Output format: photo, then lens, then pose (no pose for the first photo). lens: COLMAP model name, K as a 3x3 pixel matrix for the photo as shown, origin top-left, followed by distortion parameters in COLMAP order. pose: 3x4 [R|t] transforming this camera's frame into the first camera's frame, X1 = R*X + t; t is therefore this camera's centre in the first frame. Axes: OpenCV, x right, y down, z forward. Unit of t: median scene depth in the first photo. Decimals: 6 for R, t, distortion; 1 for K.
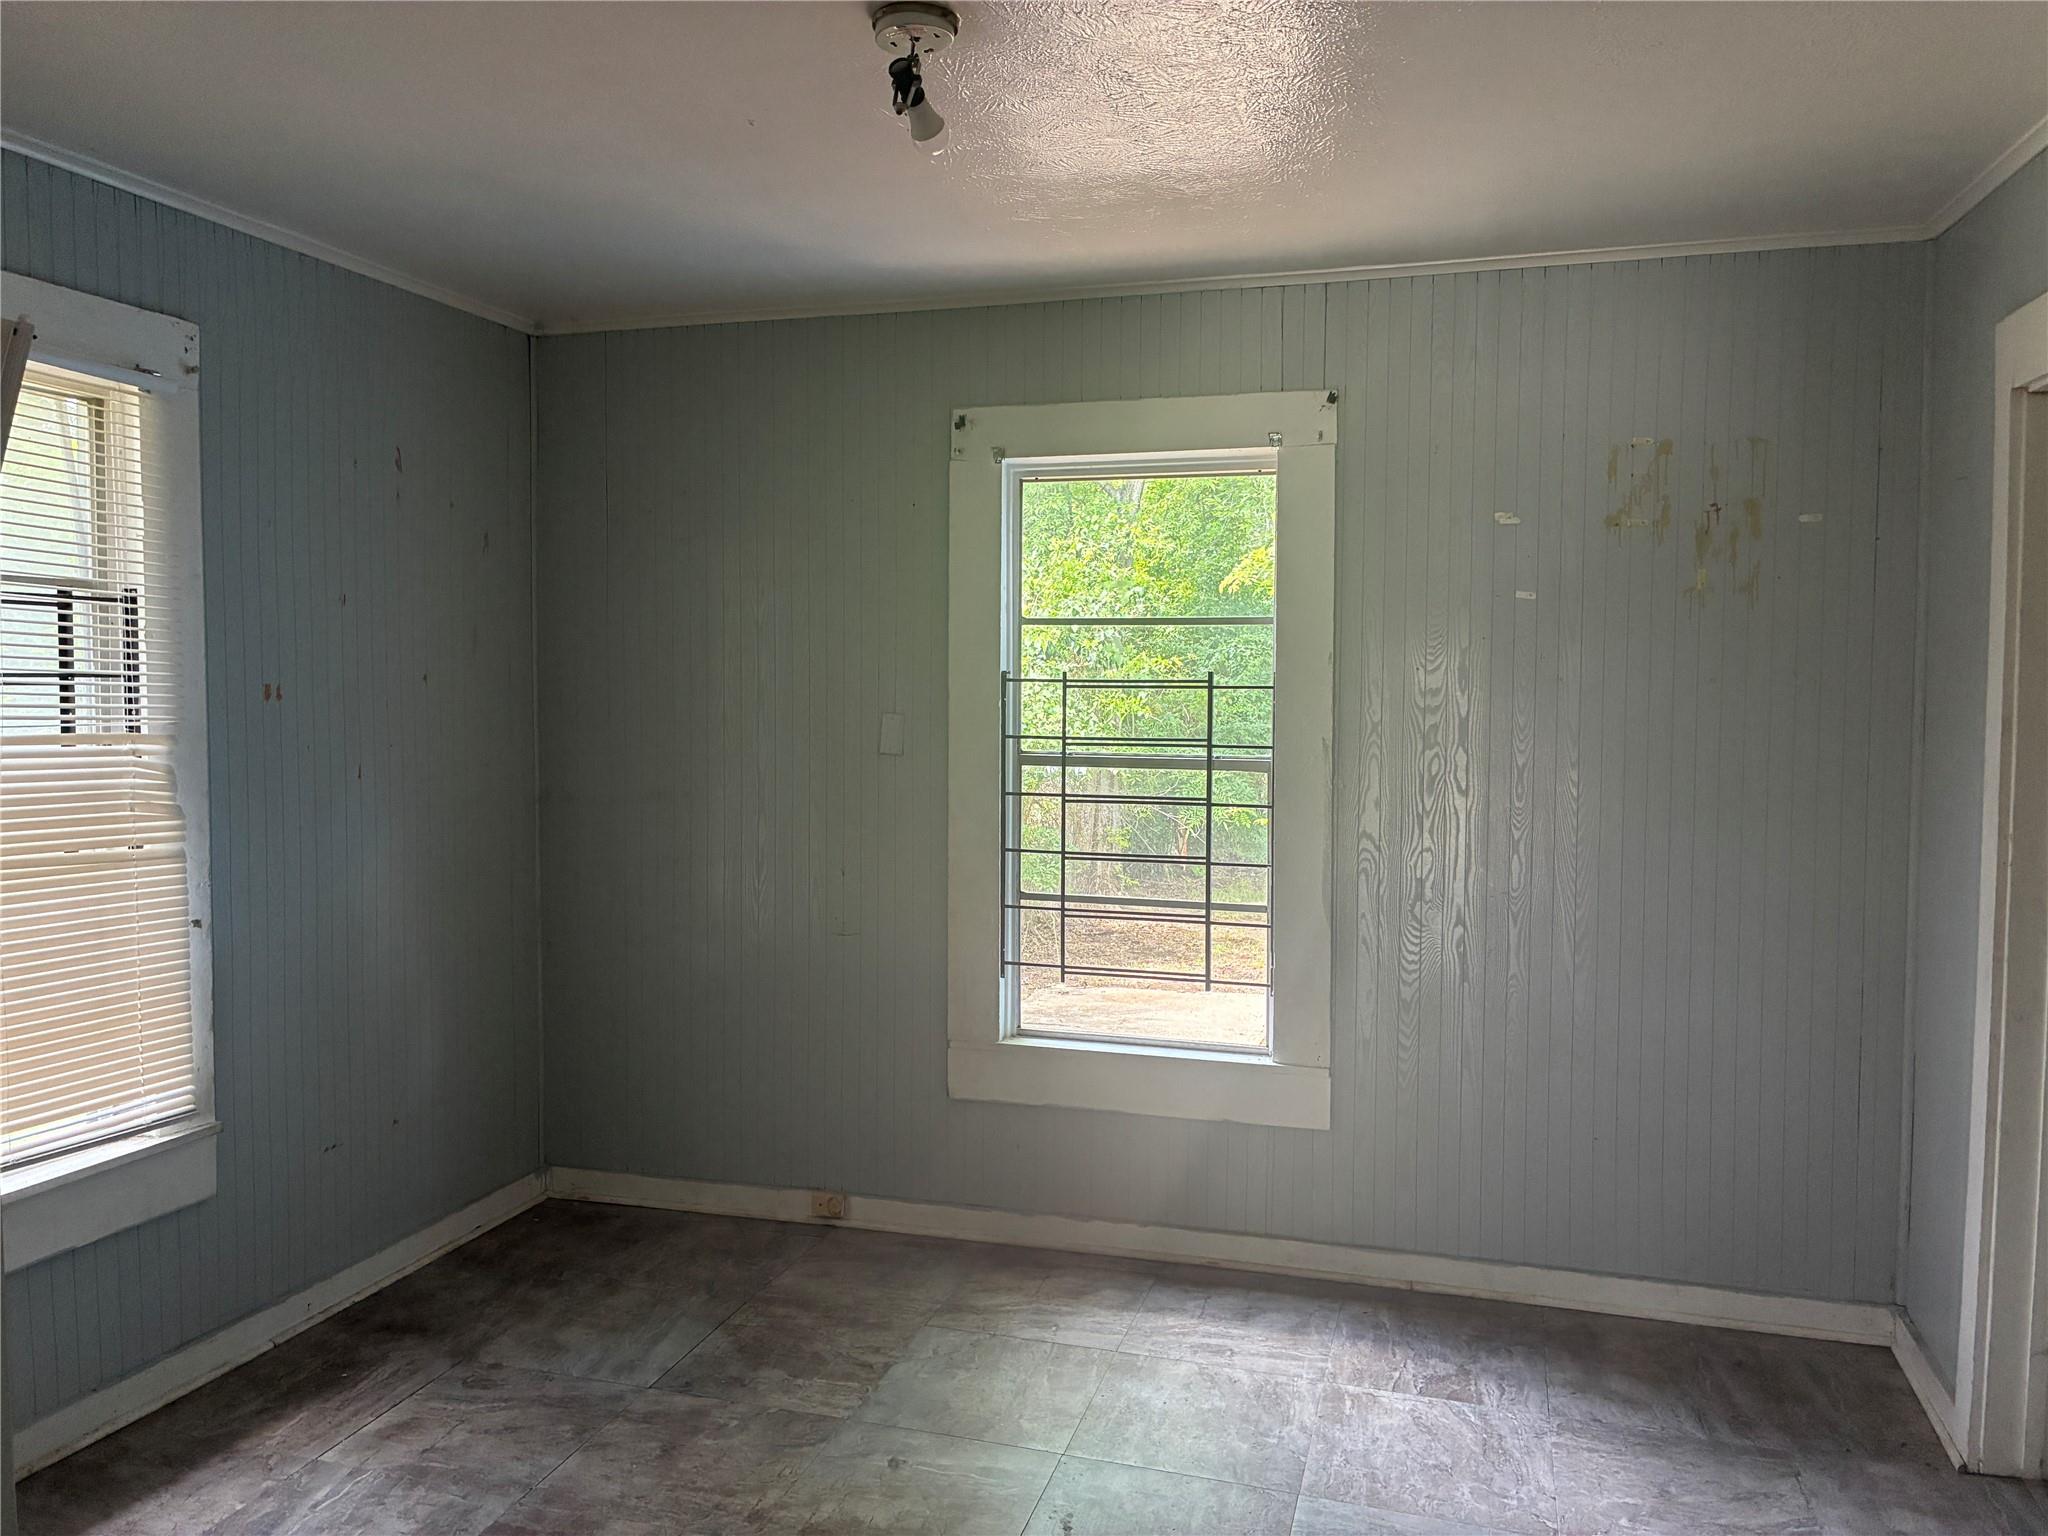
lens RADIAL K [[1500.9, 0, 1010.9], [0, 1500.9, 761.6], [0, 0, 1]] dist [0.038722, -0.117251]
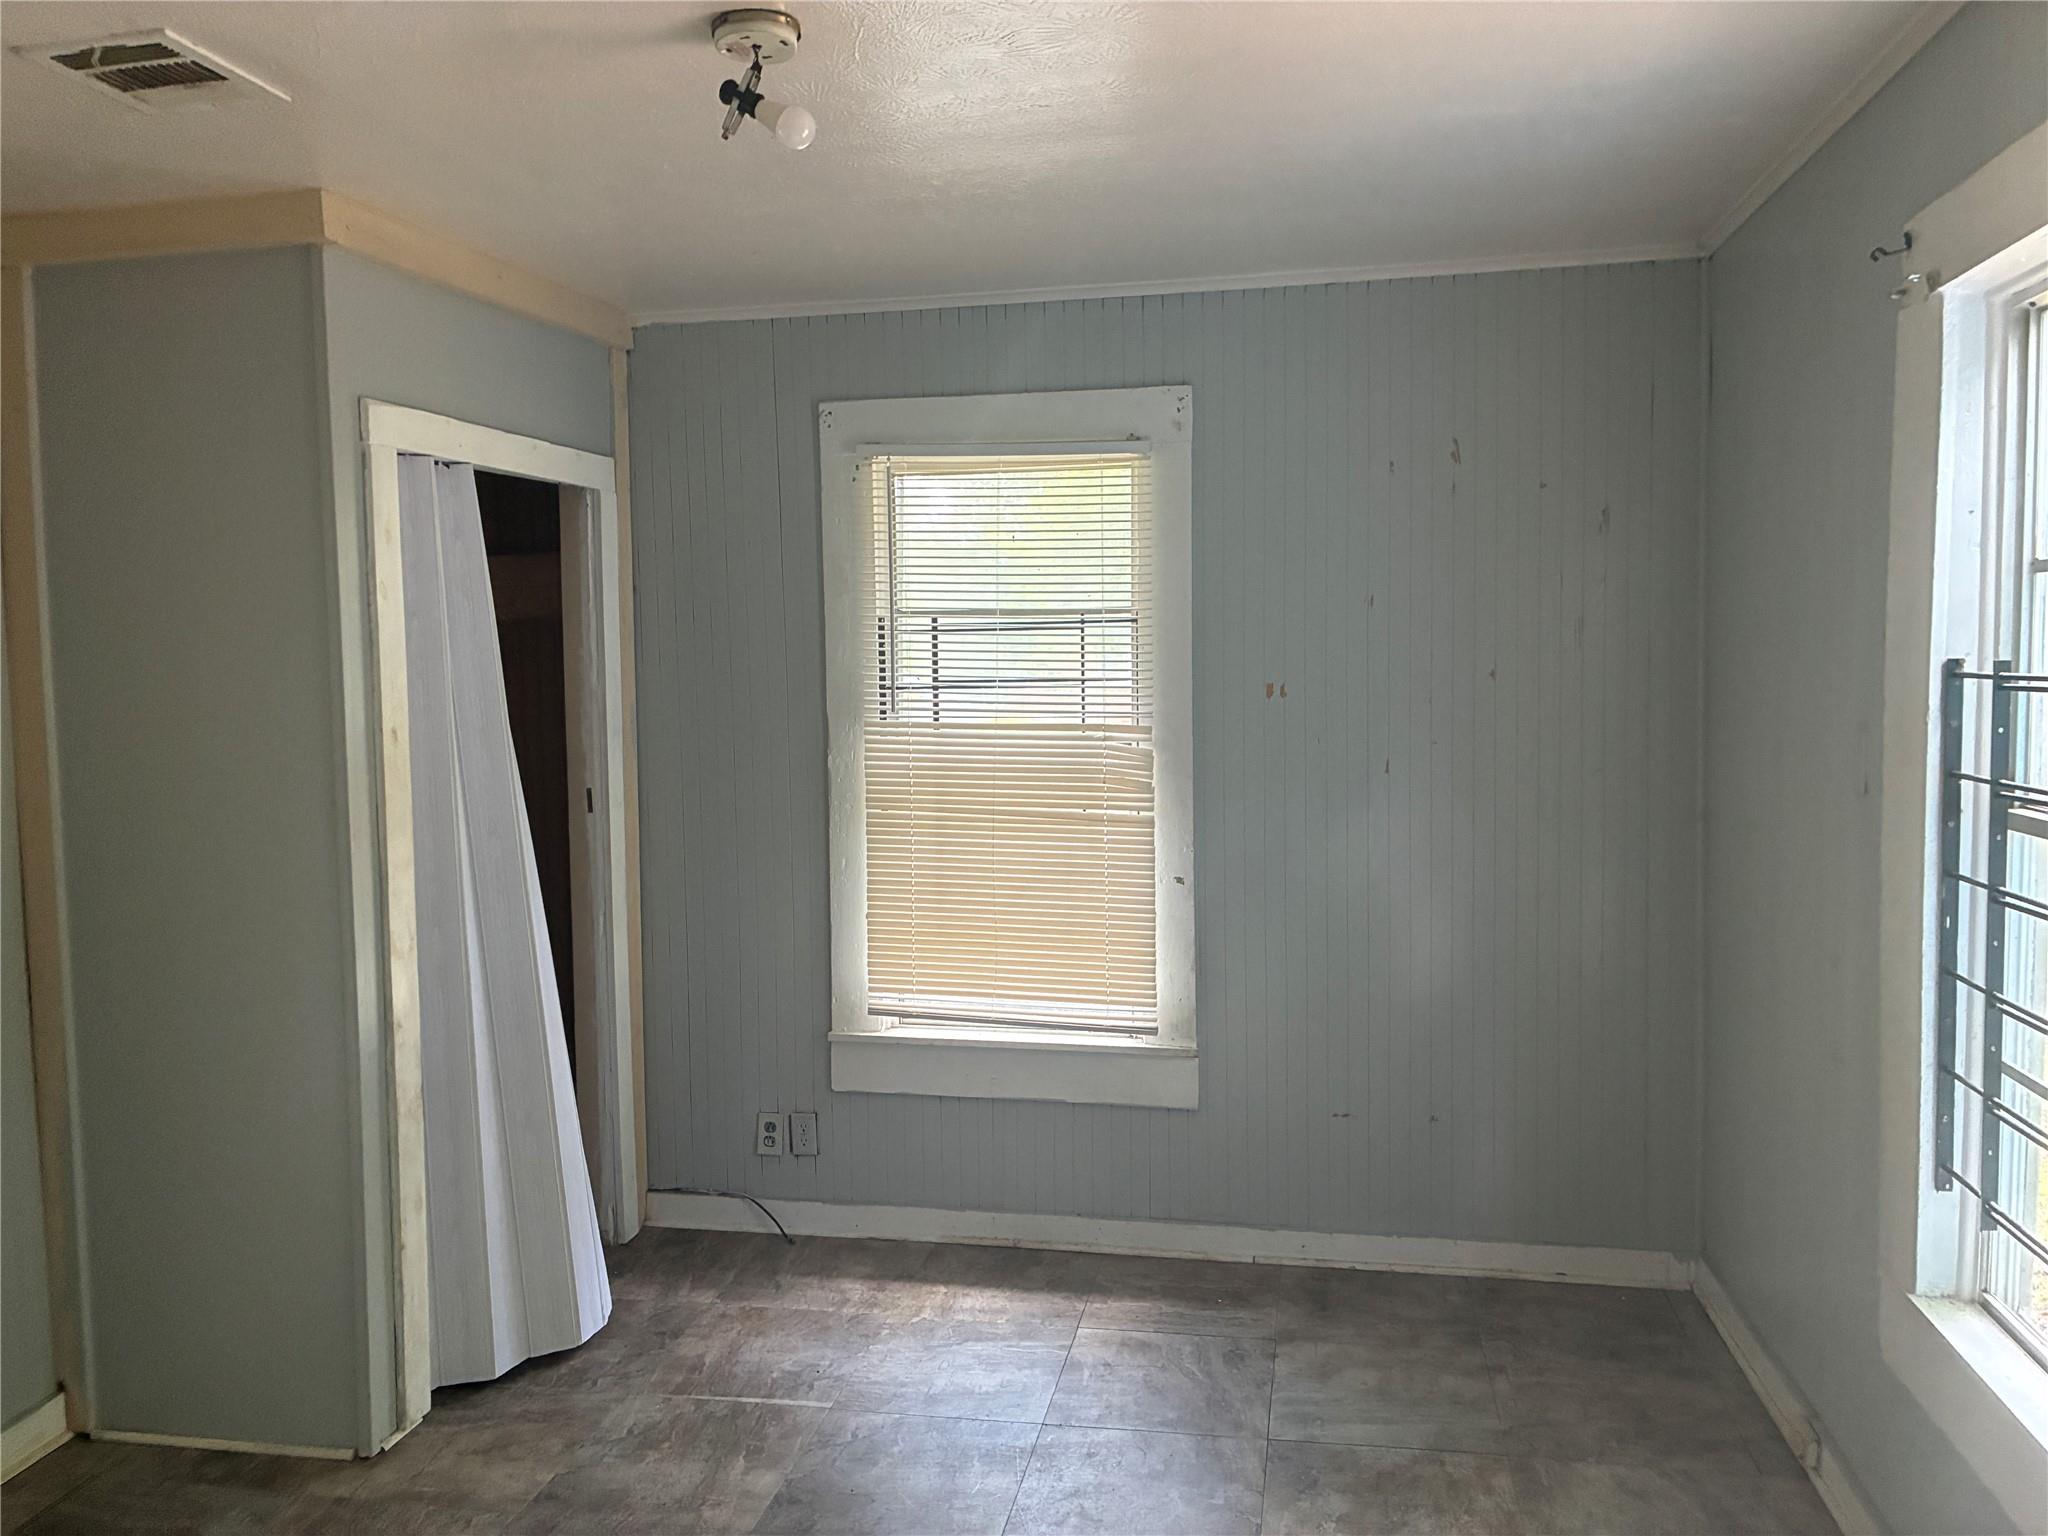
lens RADIAL K [[1500.9, 0, 1010.9], [0, 1500.9, 761.6], [0, 0, 1]] dist [0.038722, -0.117251]
pose [[0.097167, 0.056076, -0.993687, 0.616512], [-0.036393, 0.997944, 0.052758, -0.045382], [0.994602, 0.031037, 0.099008, 0.696902]]
